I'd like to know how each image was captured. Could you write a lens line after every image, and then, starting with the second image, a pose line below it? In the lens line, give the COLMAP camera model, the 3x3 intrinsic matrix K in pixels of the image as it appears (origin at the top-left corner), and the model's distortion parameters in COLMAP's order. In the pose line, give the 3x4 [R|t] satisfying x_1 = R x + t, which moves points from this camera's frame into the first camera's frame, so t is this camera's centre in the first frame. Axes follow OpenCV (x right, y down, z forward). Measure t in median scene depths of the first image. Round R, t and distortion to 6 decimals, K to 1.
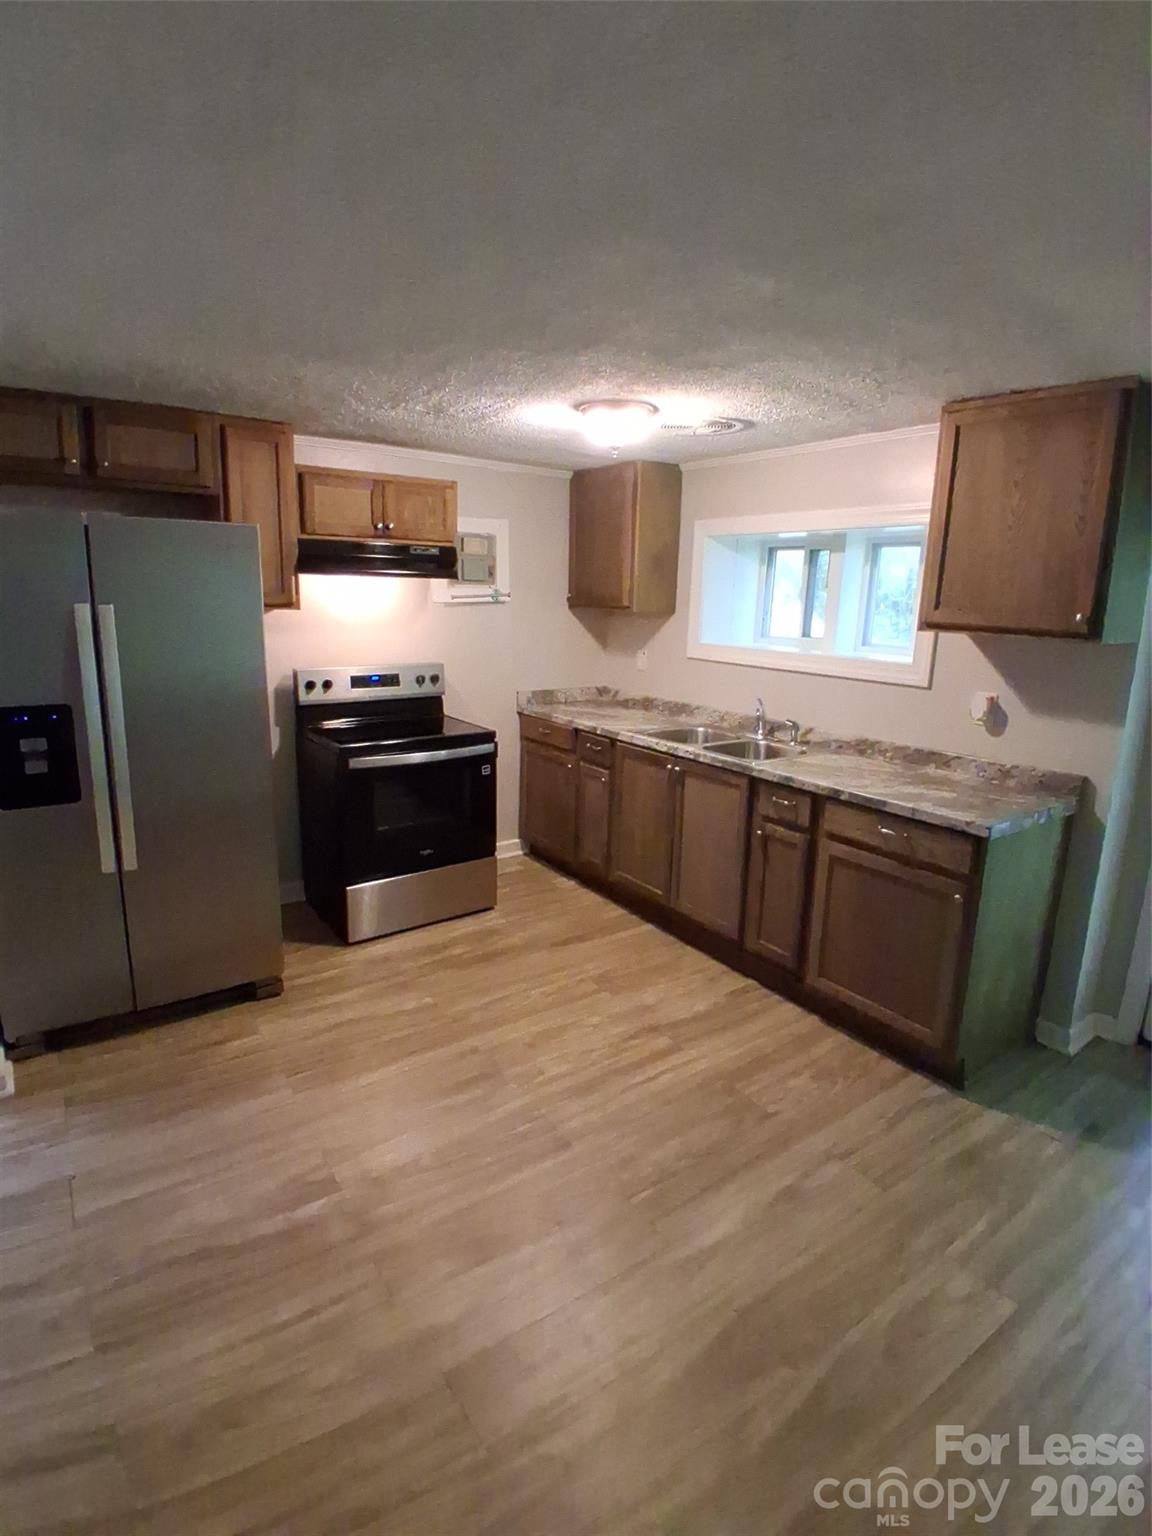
lens RADIAL K [[774.0, 0, 585.5], [0, 774.0, 760.3], [0, 0, 1]] dist [0.017400, -0.058463]
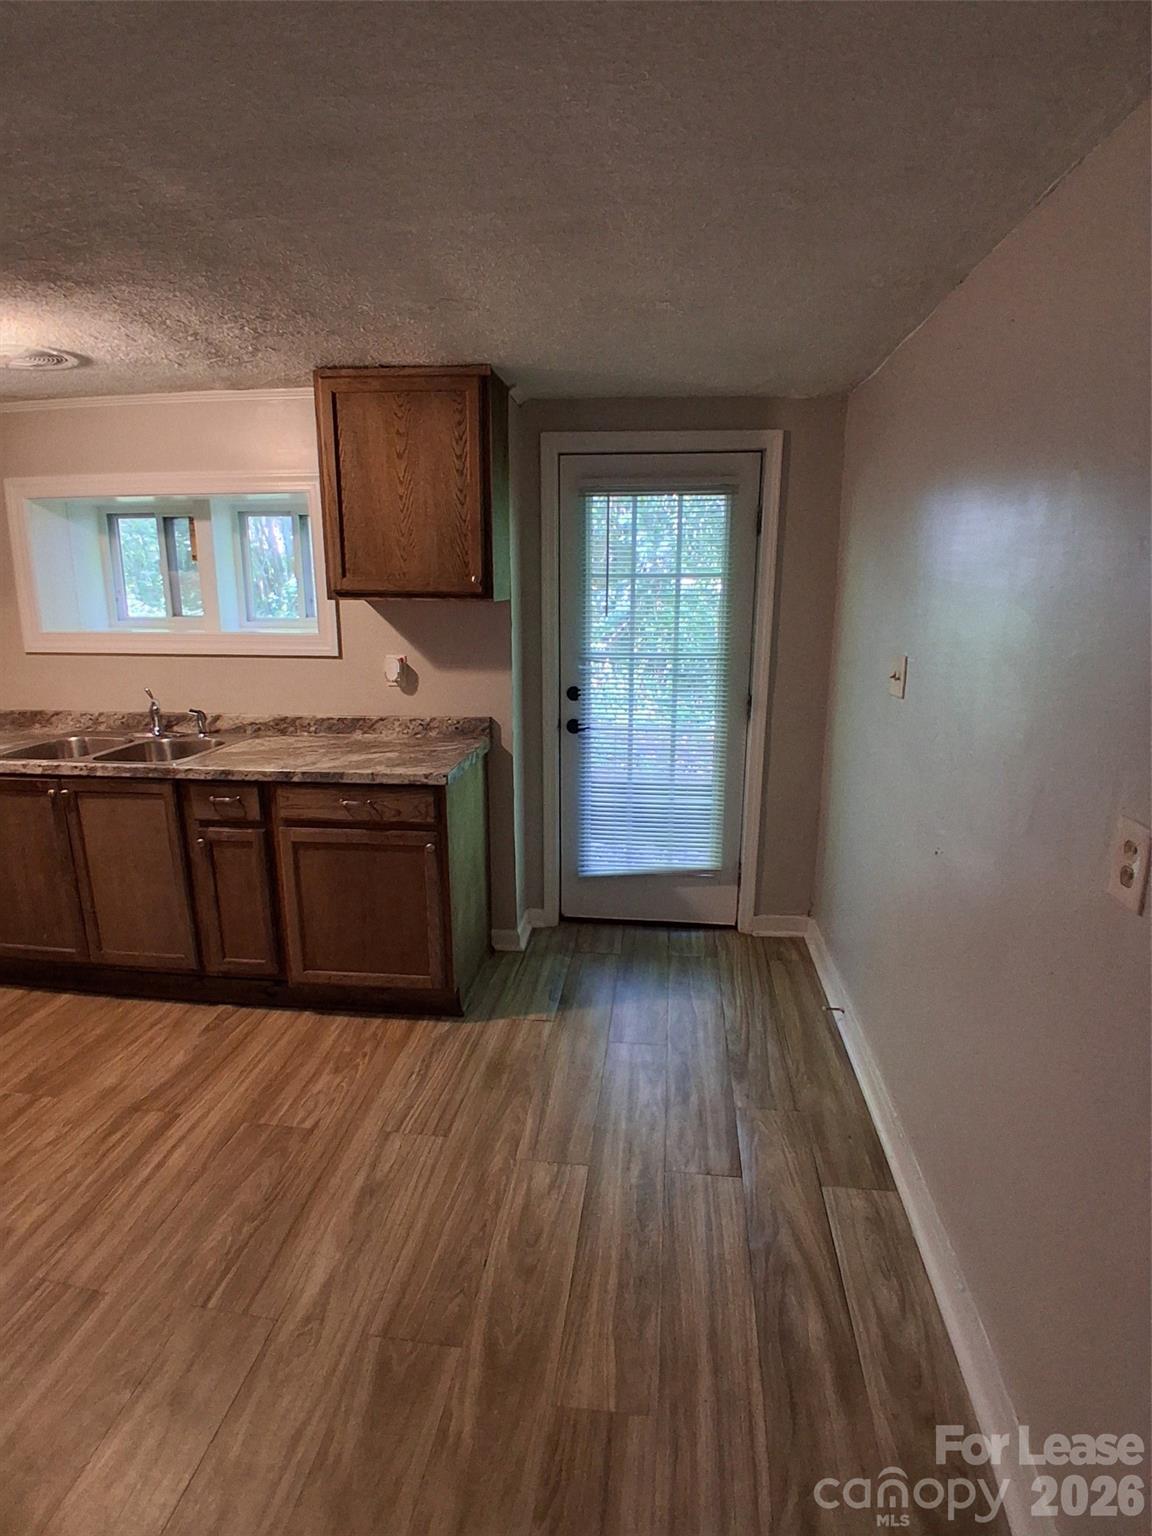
lens RADIAL K [[774.0, 0, 585.5], [0, 774.0, 760.3], [0, 0, 1]] dist [0.017400, -0.058463]
pose [[0.662265, -0.195021, 0.723444, -0.107749], [0.175693, 0.979033, 0.103086, -0.009480], [-0.728379, 0.058833, 0.682643, 0.090286]]
